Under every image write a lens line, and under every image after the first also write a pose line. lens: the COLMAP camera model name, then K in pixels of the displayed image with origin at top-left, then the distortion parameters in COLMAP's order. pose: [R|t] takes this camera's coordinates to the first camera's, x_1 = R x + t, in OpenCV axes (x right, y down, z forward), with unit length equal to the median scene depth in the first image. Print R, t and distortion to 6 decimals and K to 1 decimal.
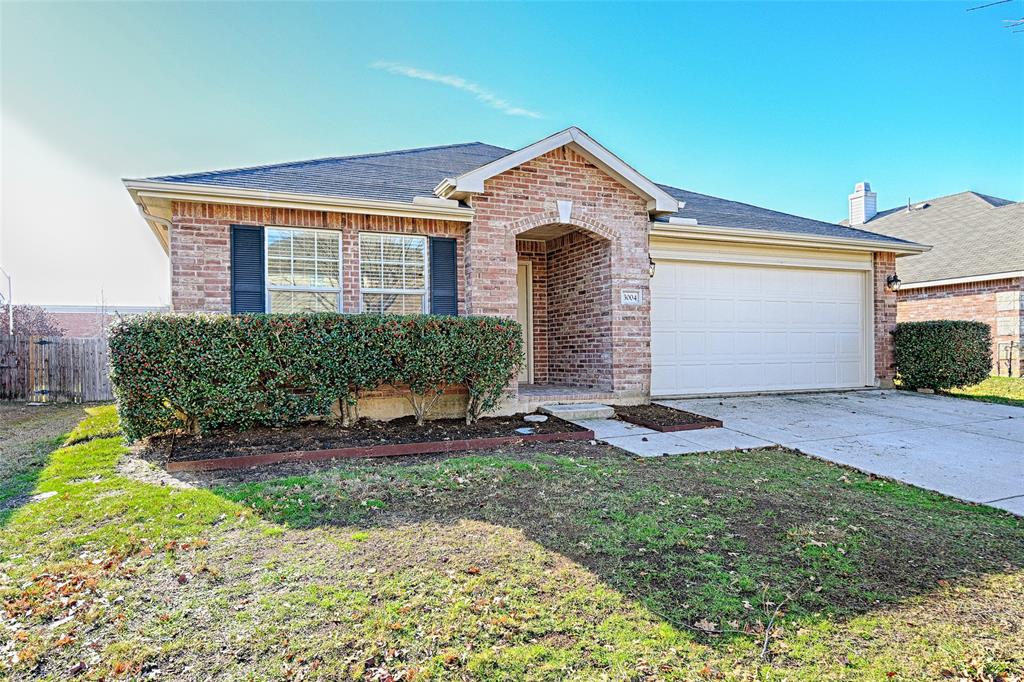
lens RADIAL K [[660.3, 0, 510.0], [0, 660.3, 362.5], [0, 0, 1]] dist [0.002758, 0.001070]
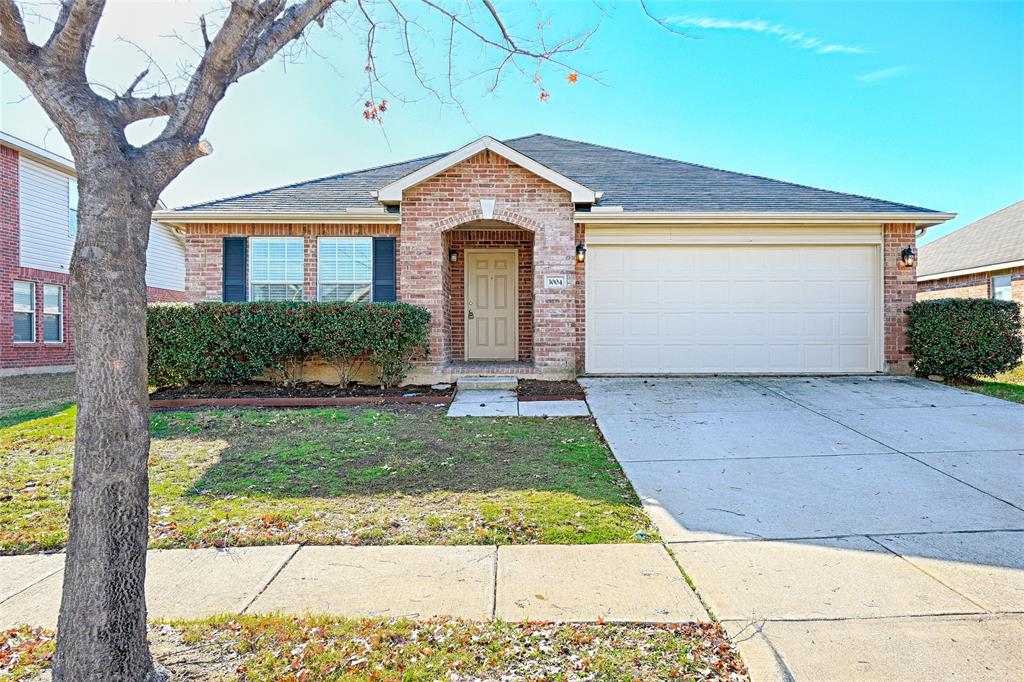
lens RADIAL K [[723.1, 0, 512.0], [0, 723.1, 341.0], [0, 0, 1]] dist [0.003157, 0.001176]
pose [[0.924654, 0.010662, -0.380658, 0.618559], [-0.012746, 0.999914, -0.002955, 0.004199], [0.380594, 0.007584, 0.924711, -0.146588]]
